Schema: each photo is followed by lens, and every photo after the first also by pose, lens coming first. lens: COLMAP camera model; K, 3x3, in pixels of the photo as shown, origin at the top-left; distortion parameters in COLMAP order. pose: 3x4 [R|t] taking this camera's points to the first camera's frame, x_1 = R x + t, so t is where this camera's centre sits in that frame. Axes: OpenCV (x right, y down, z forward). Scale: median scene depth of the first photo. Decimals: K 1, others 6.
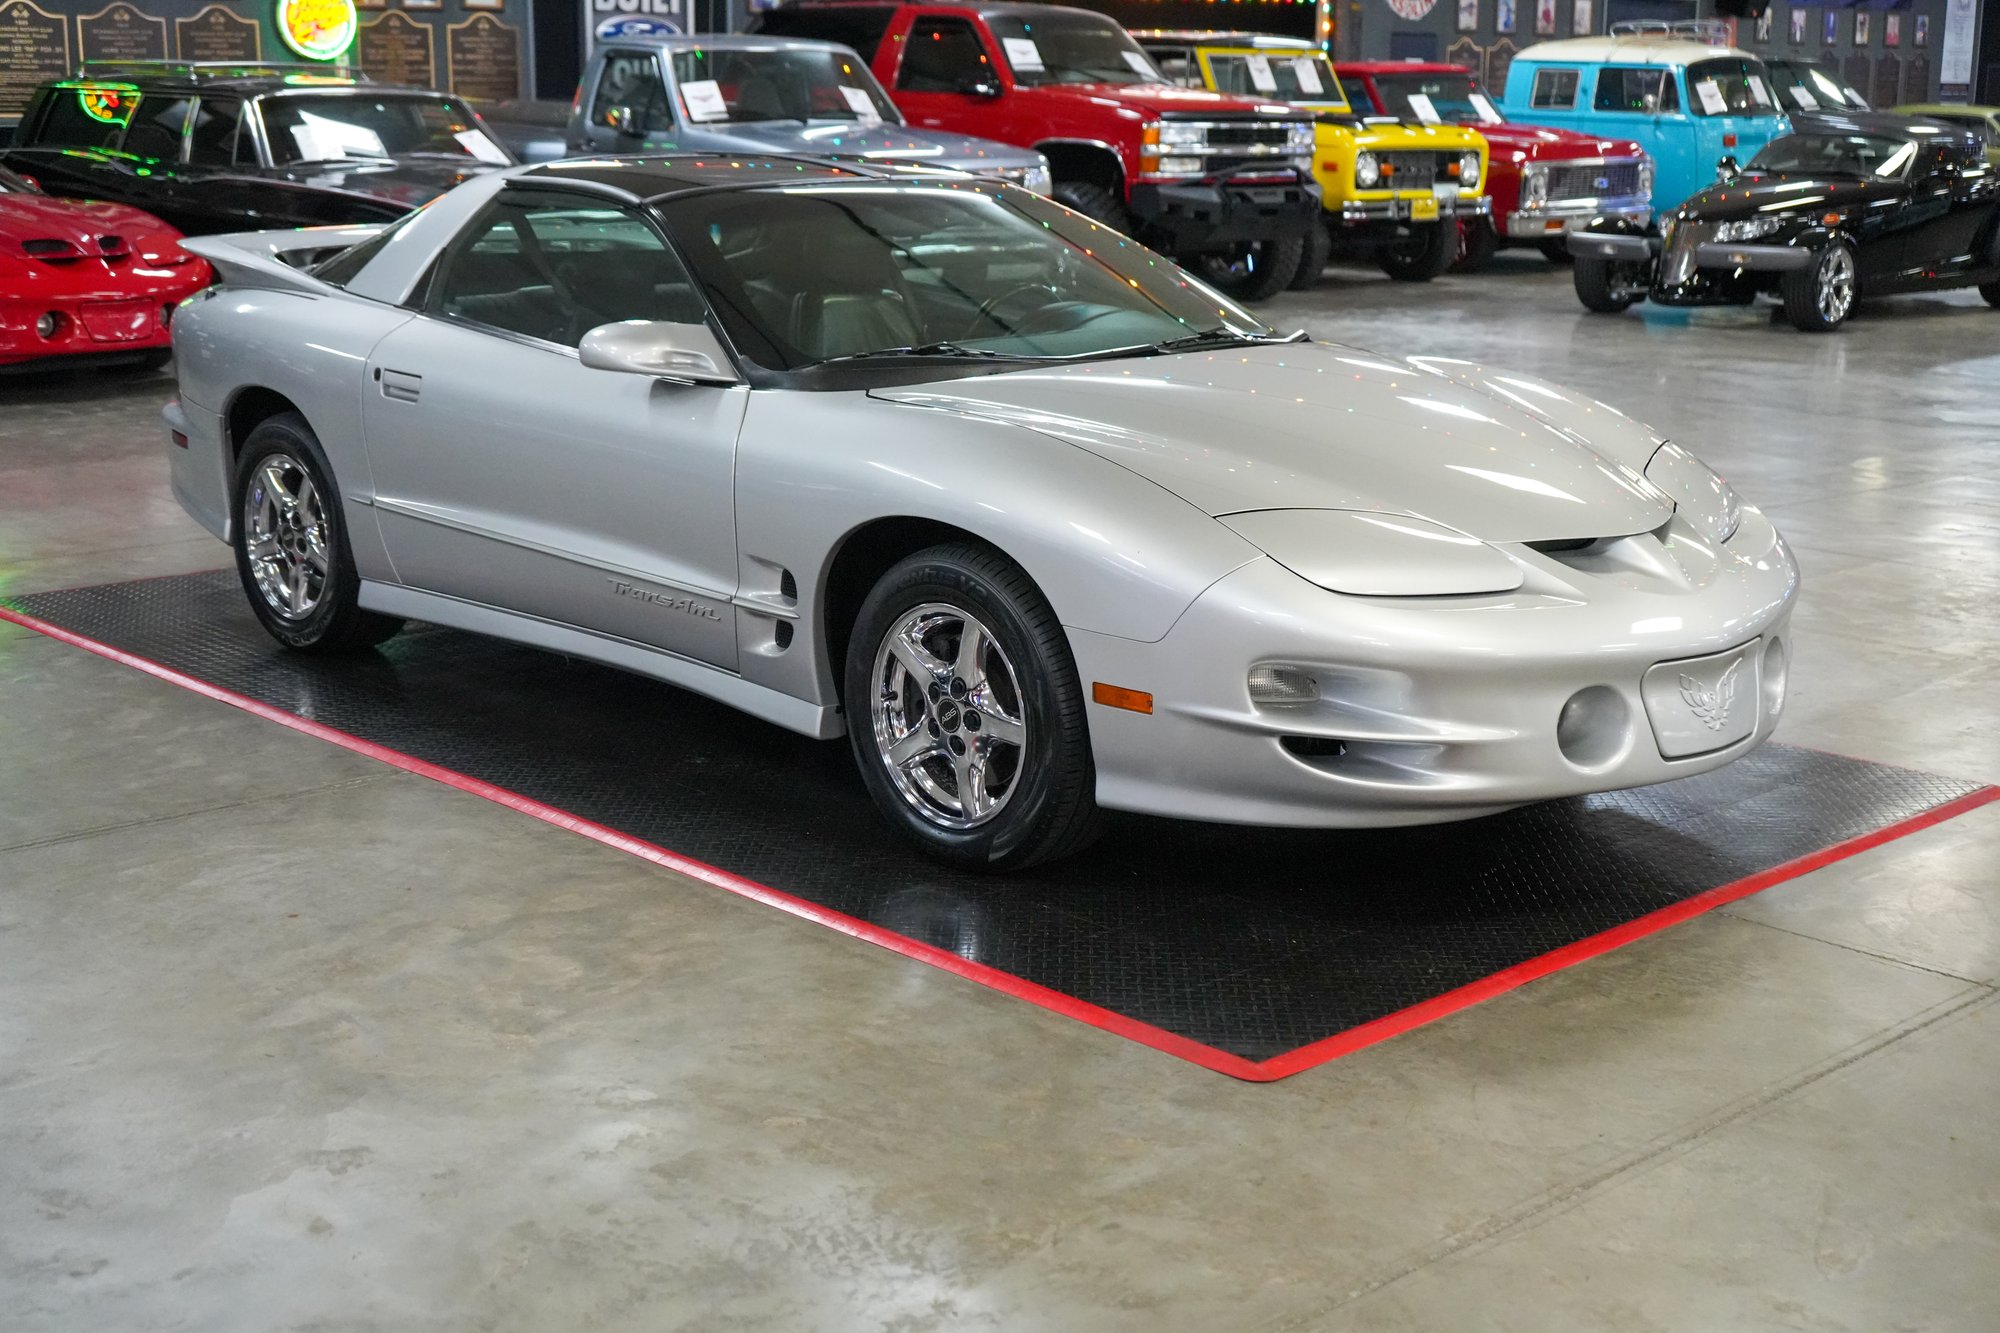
lens RADIAL K [[2606.8, 0, 999.2], [0, 2606.8, 663.9], [0, 0, 1]] dist [0.000113, 0.028609]
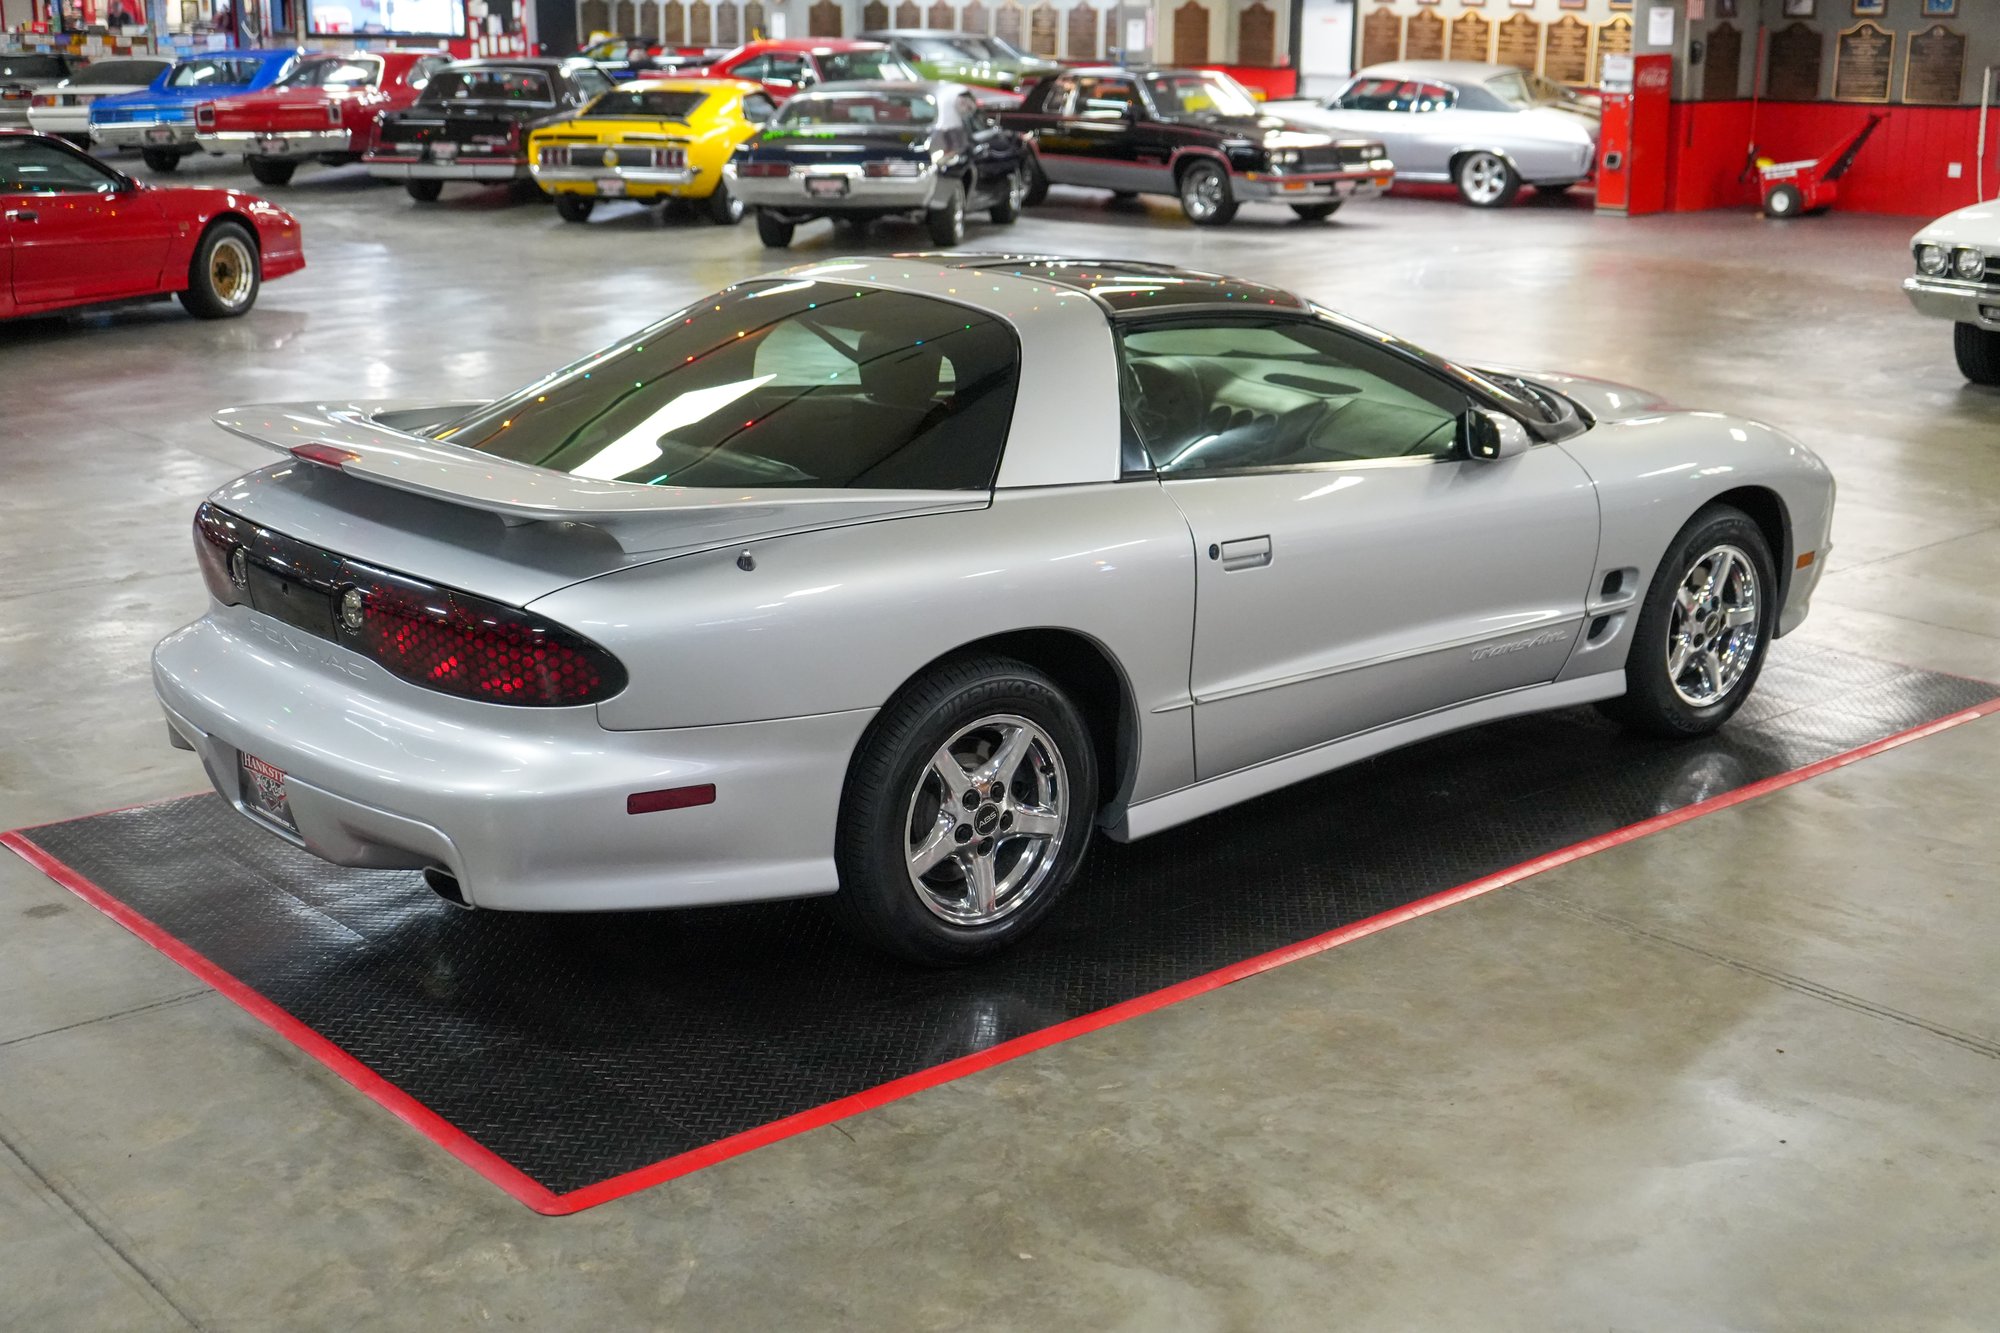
lens RADIAL K [[2530.7, 0, 1003.1], [0, 2530.7, 668.7], [0, 0, 1]] dist [-0.012307, 0.023378]
pose [[0.036888, -0.267018, 0.962985, -1.206359], [0.214951, 0.943205, 0.253299, -0.343431], [-0.975928, 0.197651, 0.092189, 1.126585]]
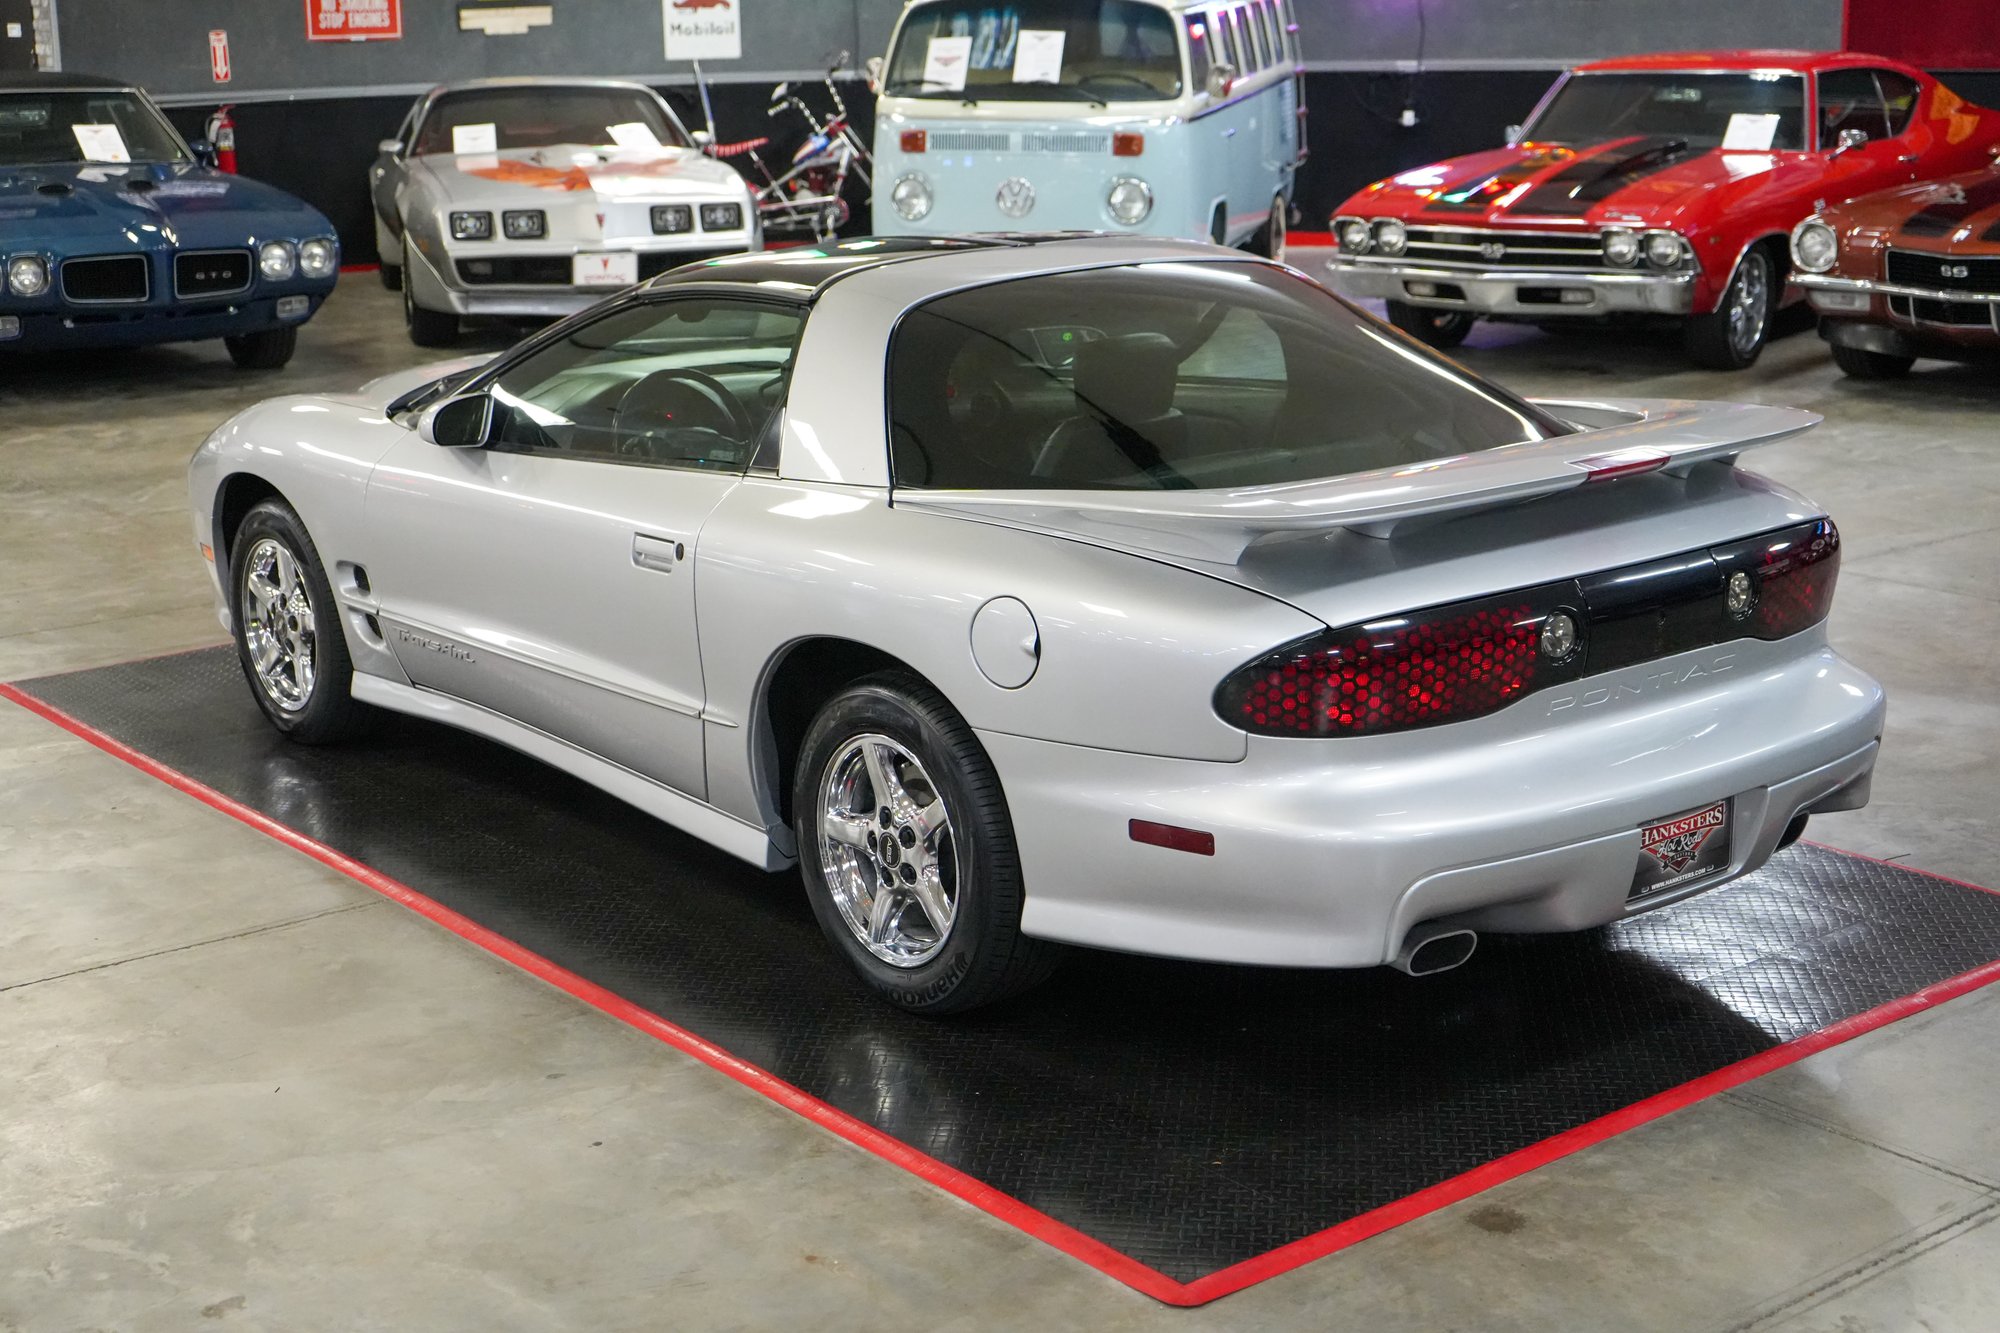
lens RADIAL K [[2906.7, 0, 999.4], [0, 2906.7, 660.9], [0, 0, 1]] dist [-0.012958, 0.015495]
pose [[-0.997191, -0.006320, 0.074631, -0.210196], [0.027970, 0.892922, 0.449342, -0.596945], [-0.069480, 0.450167, -0.890237, 2.273754]]
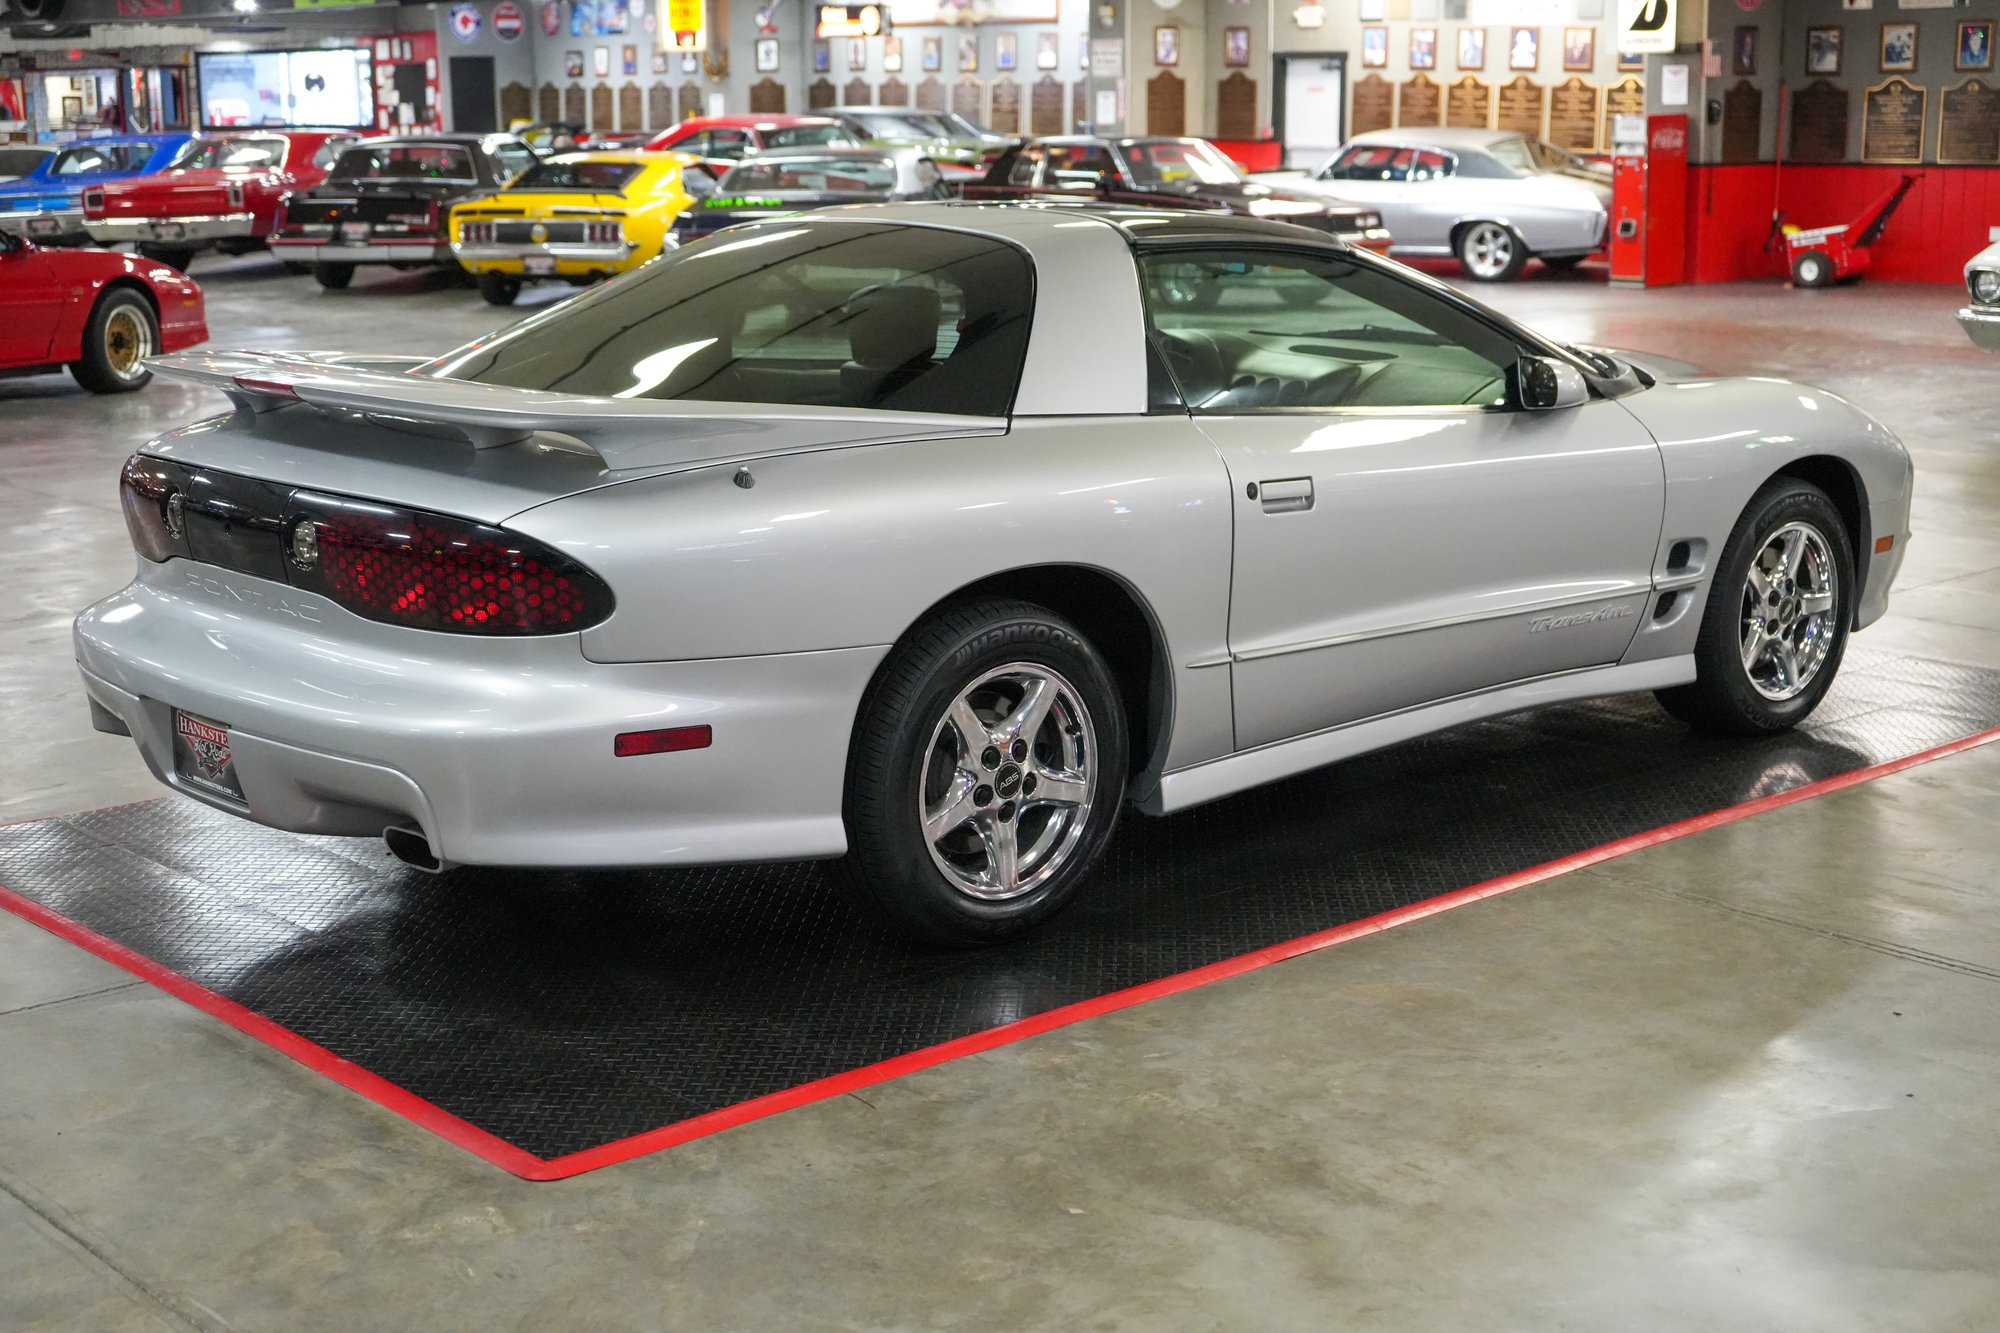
lens RADIAL K [[2779.4, 0, 1000.4], [0, 2779.4, 665.1], [0, 0, 1]] dist [-0.019554, 0.020720]
pose [[0.019063, -0.207276, 0.978097, -1.216610], [0.223774, 0.954342, 0.197880, -0.276488], [-0.974455, 0.215101, 0.064575, 1.163700]]
